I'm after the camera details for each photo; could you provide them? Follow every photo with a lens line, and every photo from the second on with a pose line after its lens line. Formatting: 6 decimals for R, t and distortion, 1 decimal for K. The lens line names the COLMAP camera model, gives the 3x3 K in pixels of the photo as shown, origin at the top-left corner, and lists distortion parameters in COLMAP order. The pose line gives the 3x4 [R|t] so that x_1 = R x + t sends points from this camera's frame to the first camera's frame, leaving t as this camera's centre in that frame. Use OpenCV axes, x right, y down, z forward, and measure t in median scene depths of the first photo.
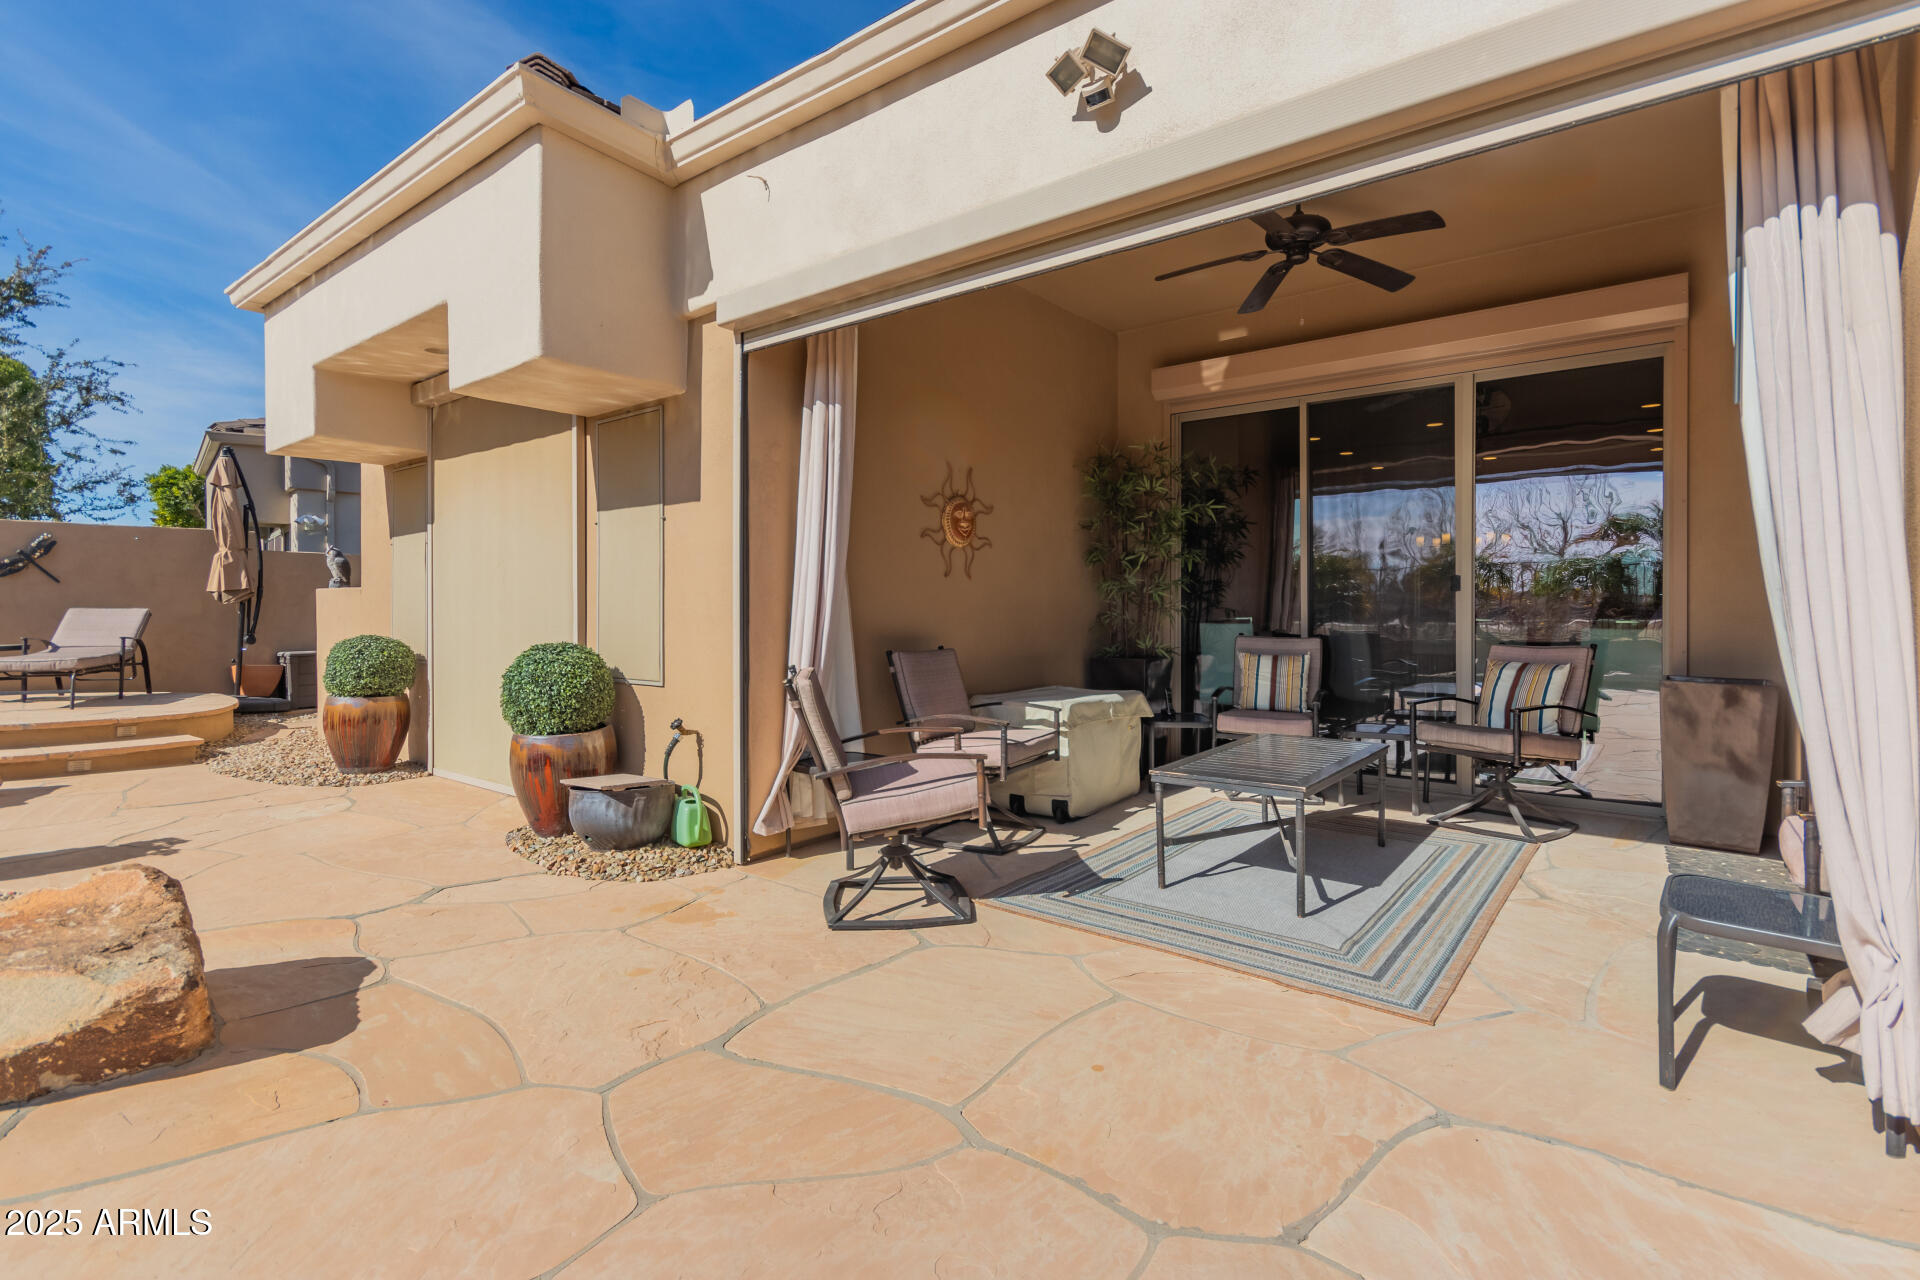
lens RADIAL K [[894.3, 0, 957.4], [0, 894.3, 649.9], [0, 0, 1]] dist [0.001012, -0.001299]
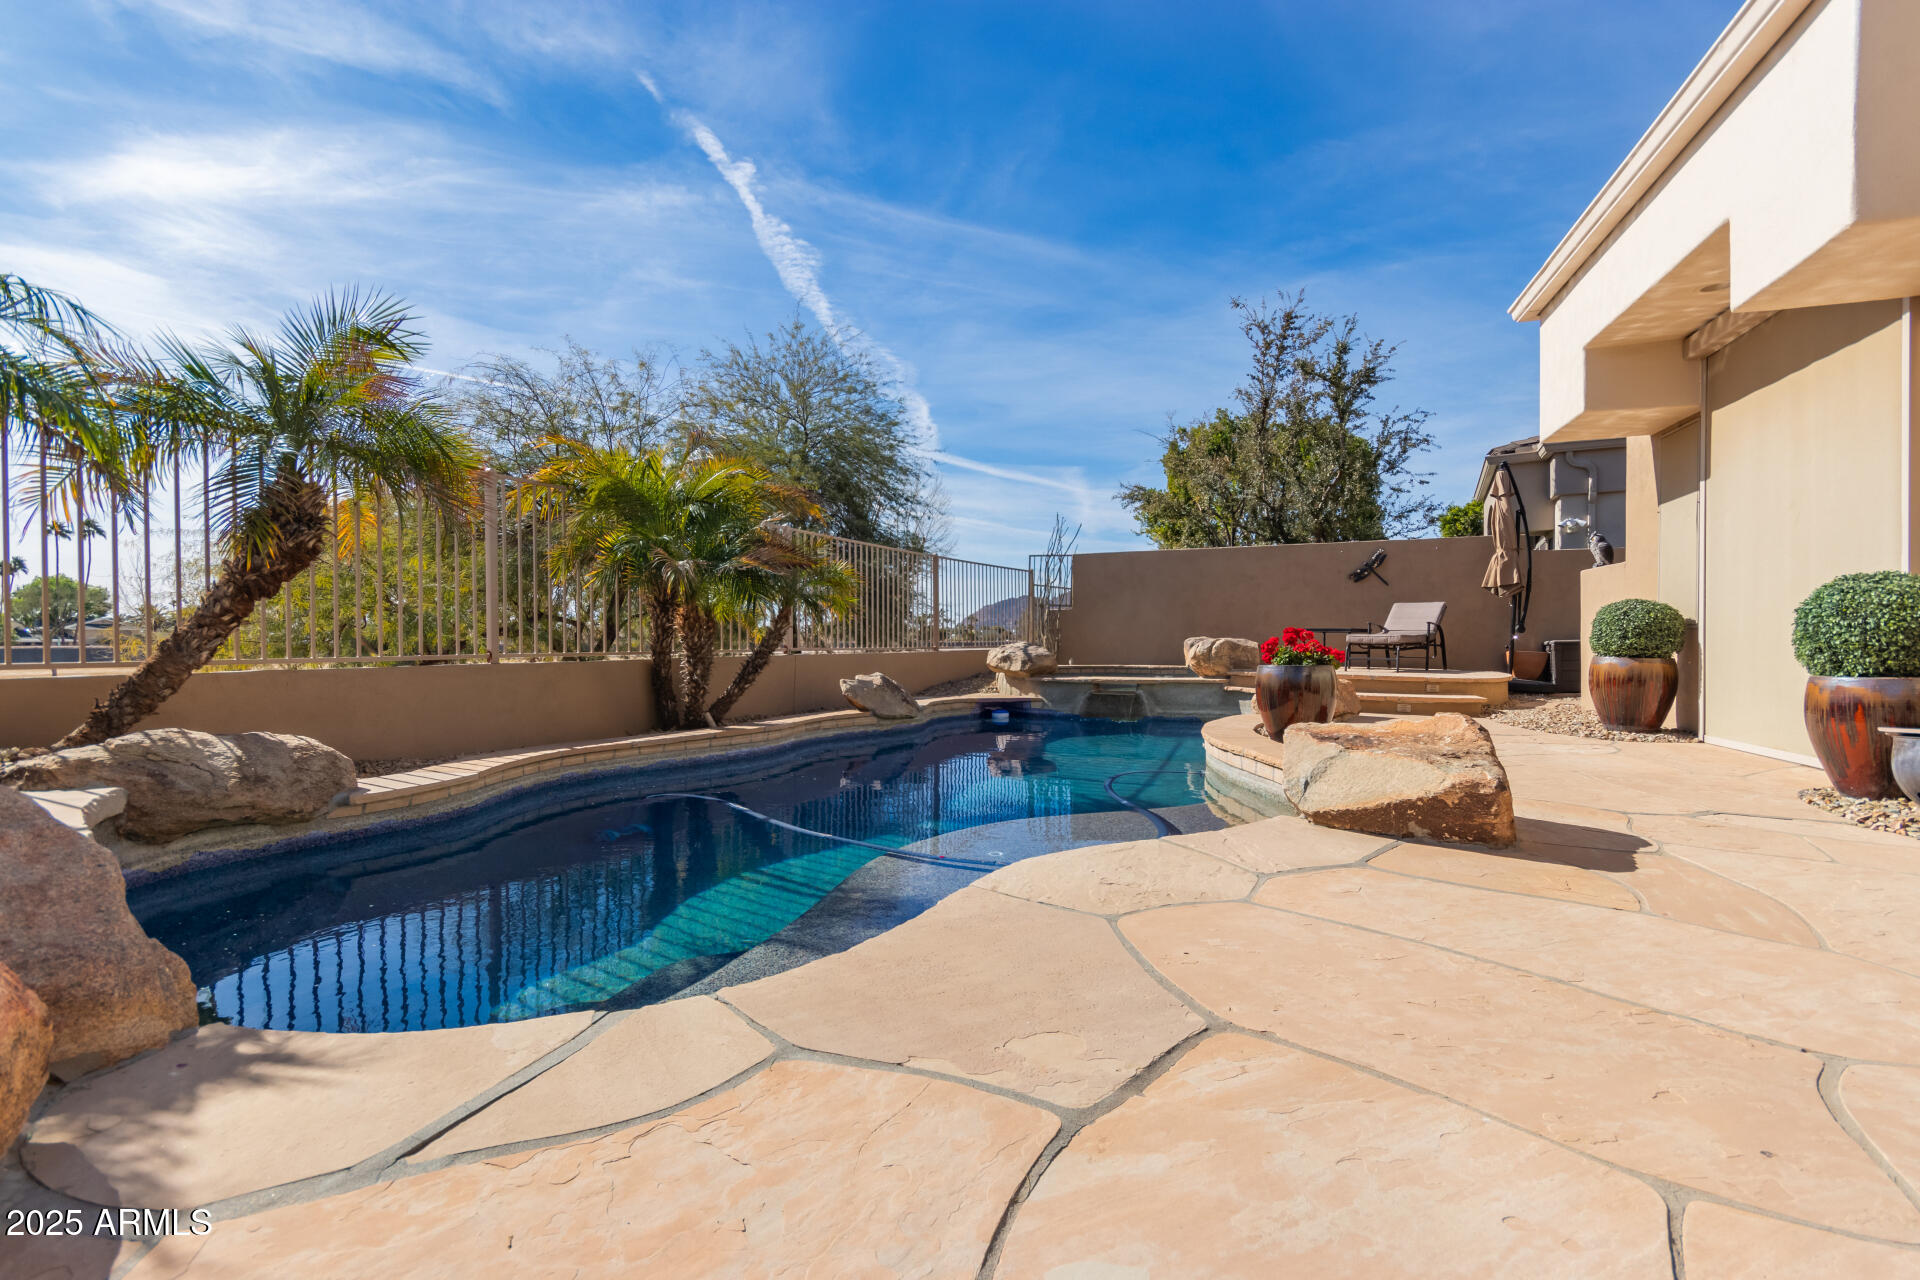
lens RADIAL K [[930.0, 0, 964.3], [0, 930.0, 689.8], [0, 0, 1]] dist [0.001462, 0.000104]
pose [[0.366869, -0.000415, -0.930273, 0.035377], [-0.017527, 0.999819, -0.007358, 0.105572], [0.930108, 0.019004, 0.366795, -0.077117]]
